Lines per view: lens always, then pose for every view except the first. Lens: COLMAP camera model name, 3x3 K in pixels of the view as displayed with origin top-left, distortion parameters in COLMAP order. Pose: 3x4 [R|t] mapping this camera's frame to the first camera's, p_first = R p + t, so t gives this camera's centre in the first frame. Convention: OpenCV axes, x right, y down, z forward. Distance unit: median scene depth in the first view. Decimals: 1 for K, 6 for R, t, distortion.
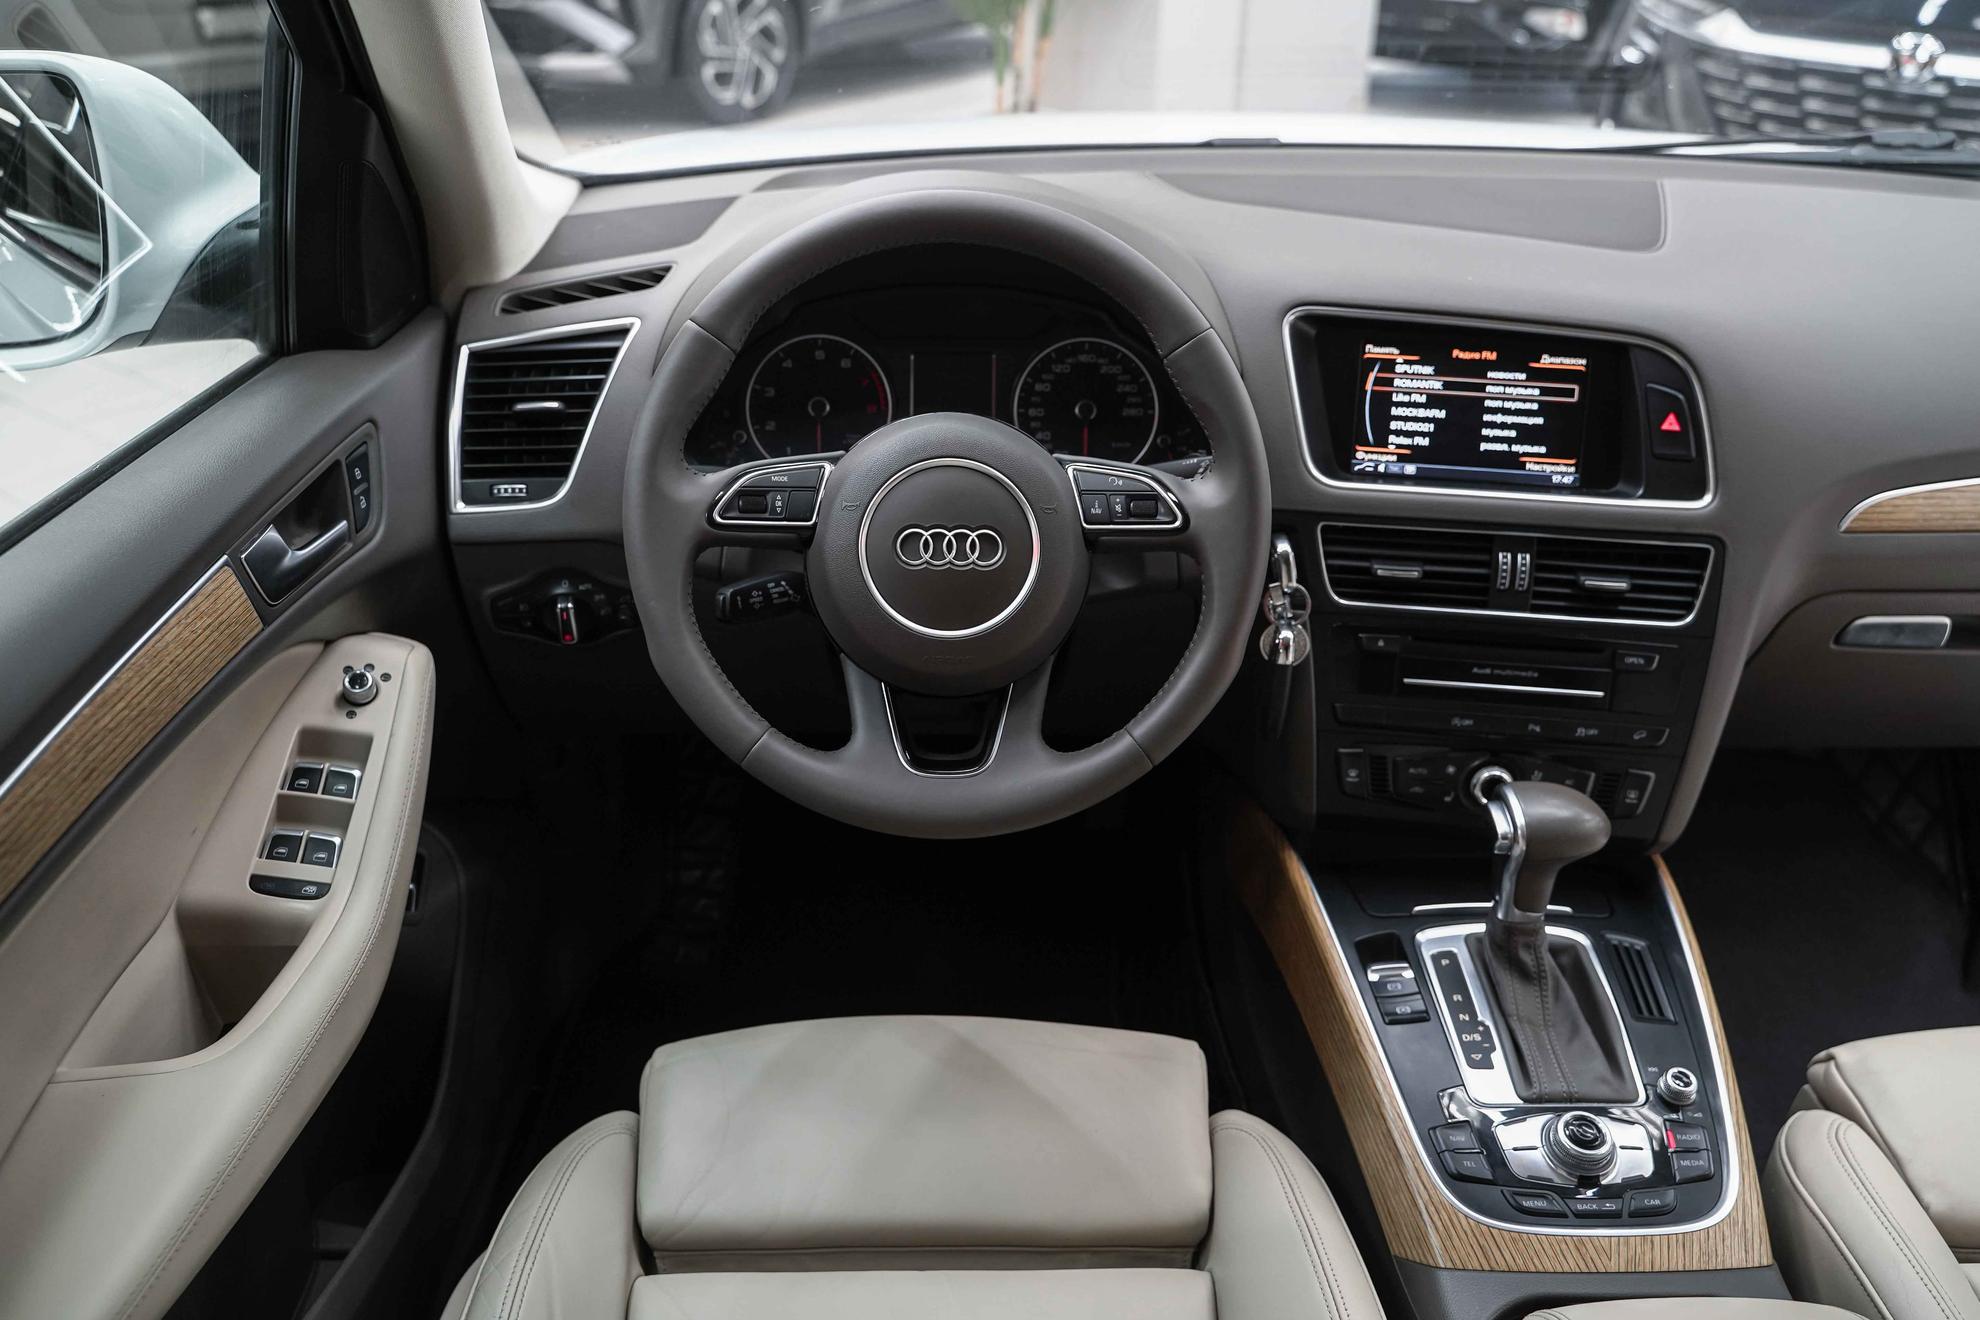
lens RADIAL K [[1654.2, 0, 970.6], [0, 1654.2, 660.5], [0, 0, 1]] dist [-0.019367, 0.008268]
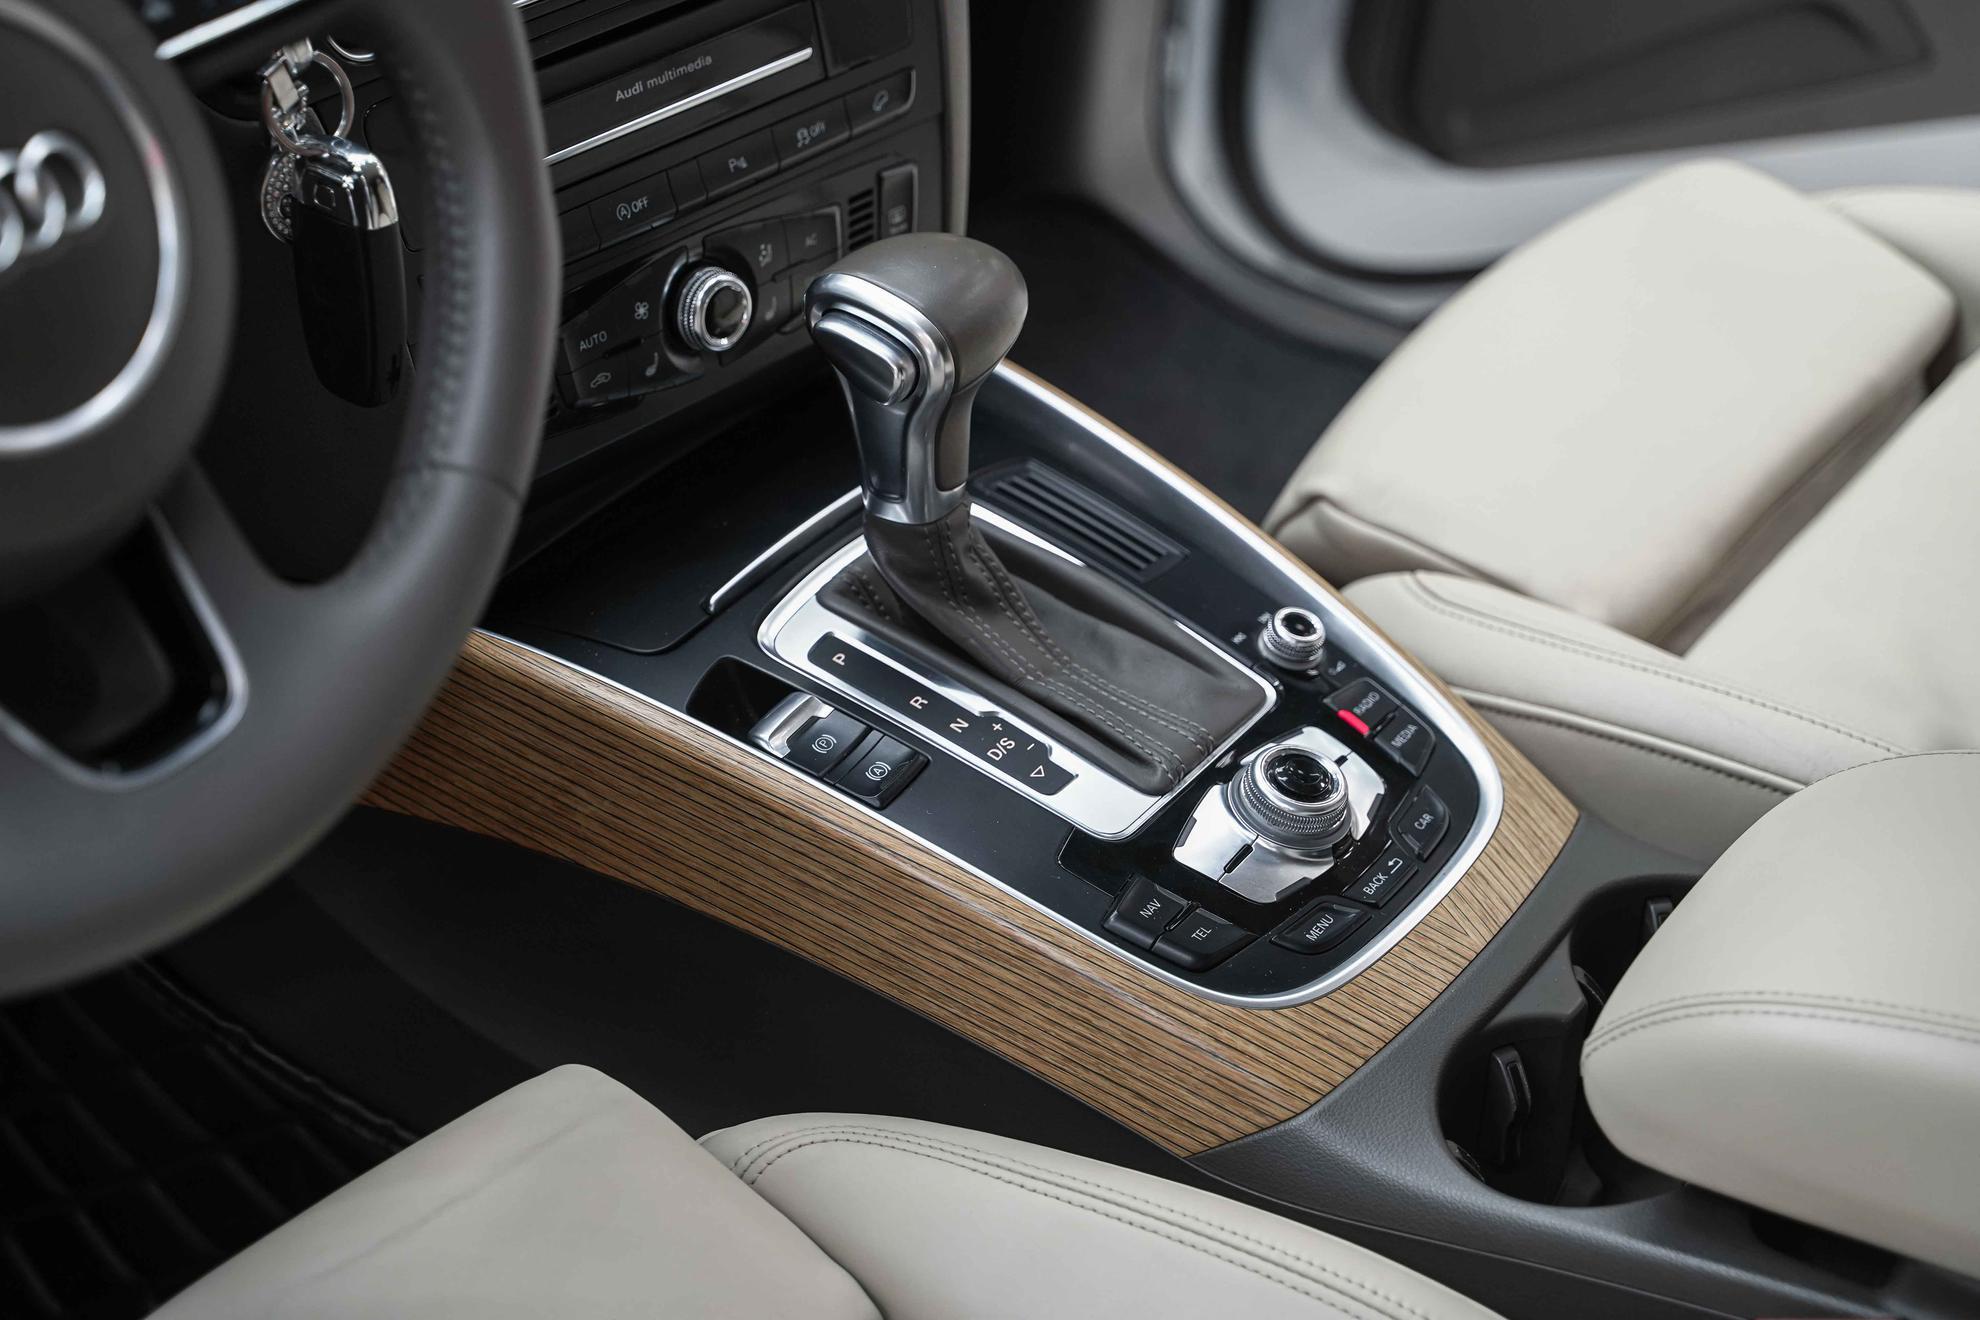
lens RADIAL K [[3602.0, 0, 991.6], [0, 3602.0, 662.4], [0, 0, 1]] dist [-0.007341, 0.000000]
pose [[0.564603, -0.452693, 0.690140, -0.430056], [0.355671, 0.887990, 0.291498, -0.114888], [-0.744797, 0.080883, 0.662372, 0.245030]]
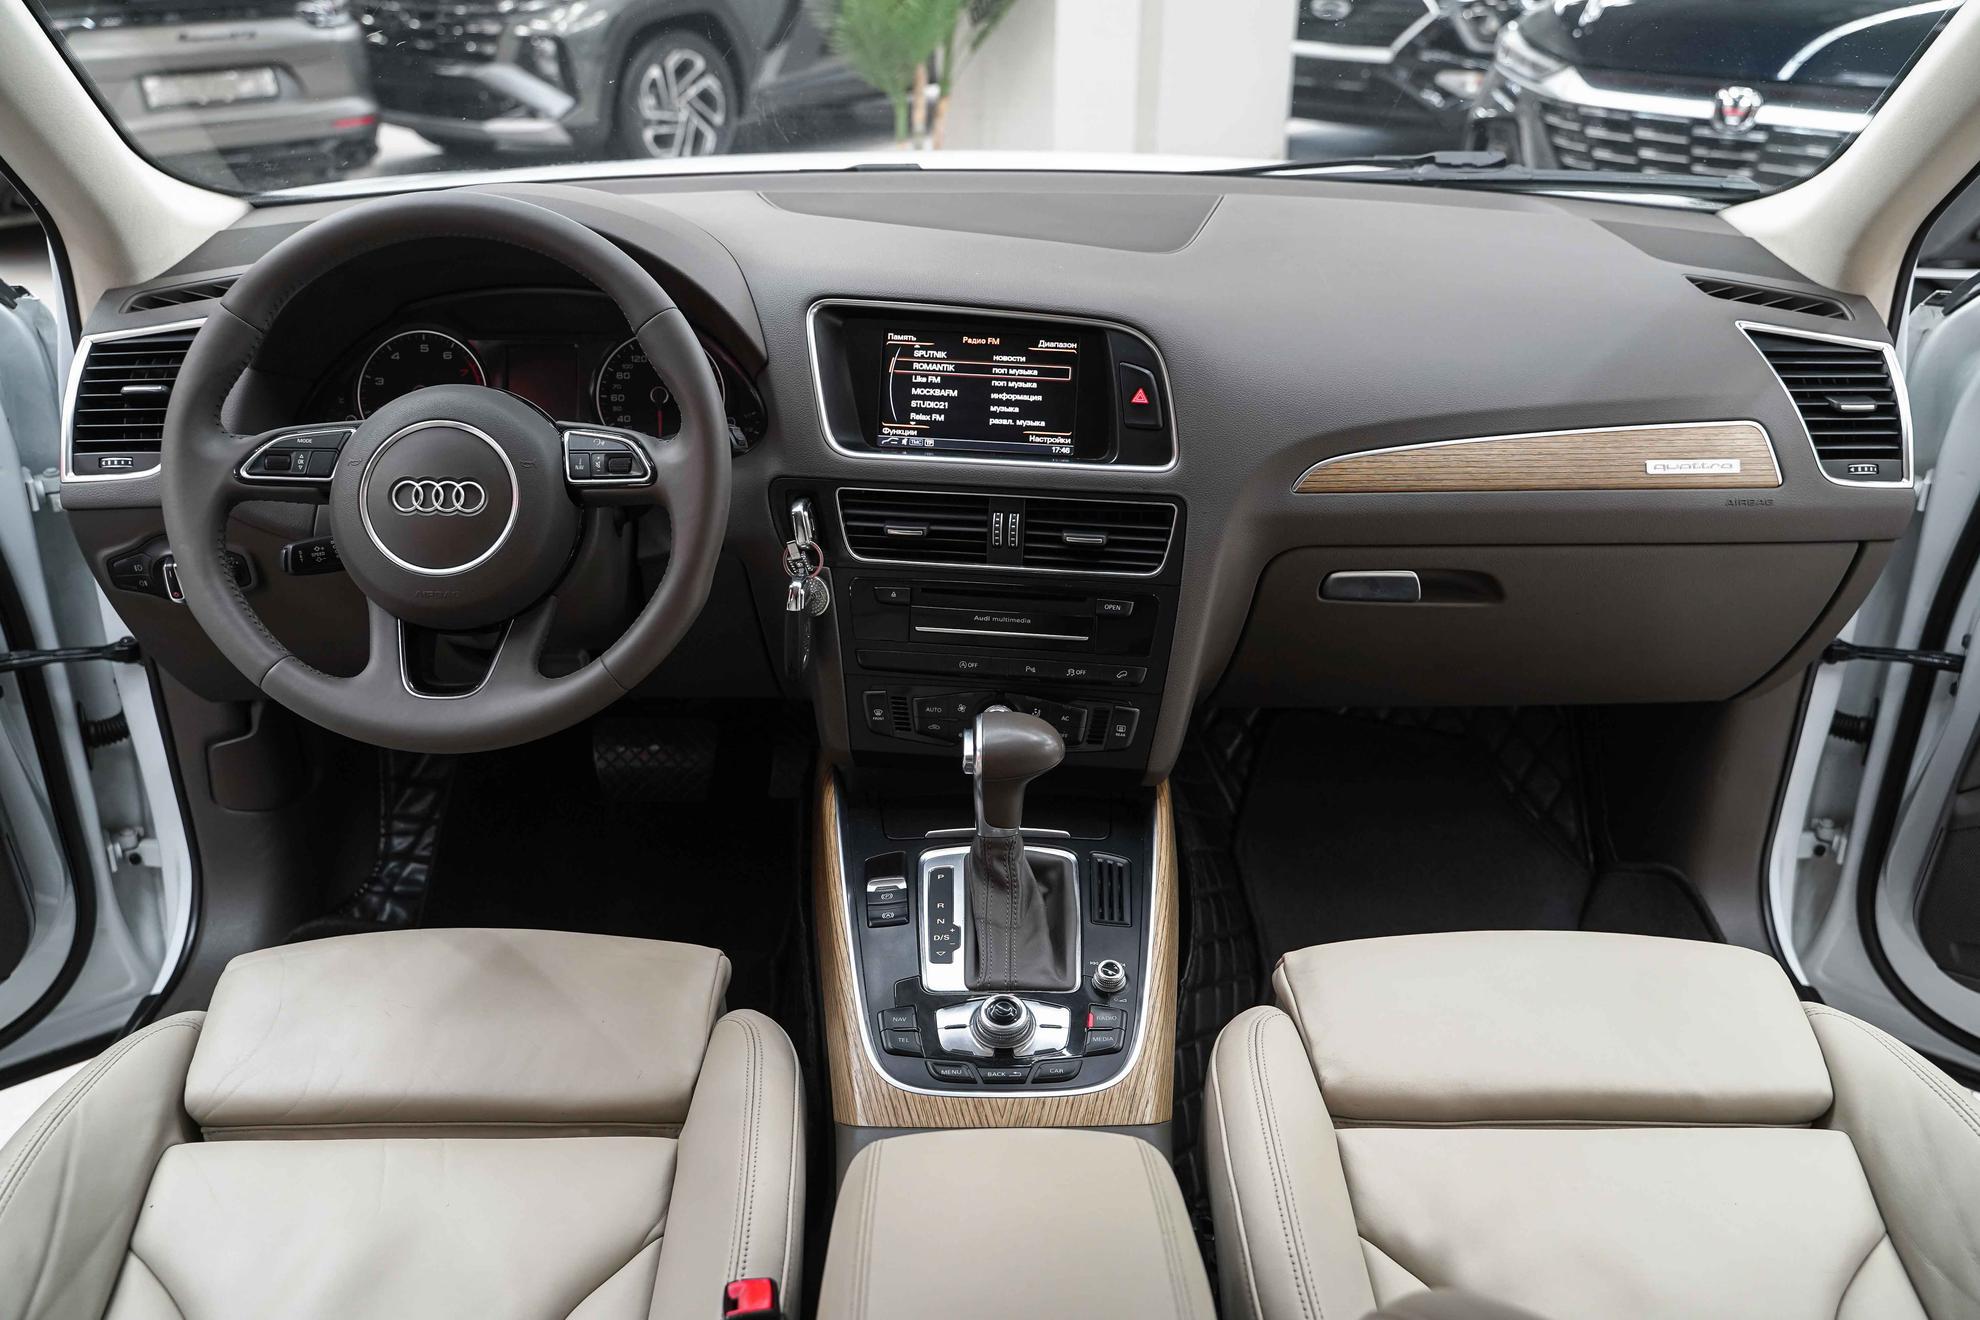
lens RADIAL K [[1654.2, 0, 1002.4], [0, 1654.2, 649.4], [0, 0, 1]] dist [-0.019367, 0.008268]
pose [[0.999987, -0.005138, 0.000601, 0.324727], [0.005160, 0.998972, -0.045030, 0.078584], [-0.000369, 0.045033, 0.998985, -0.123449]]
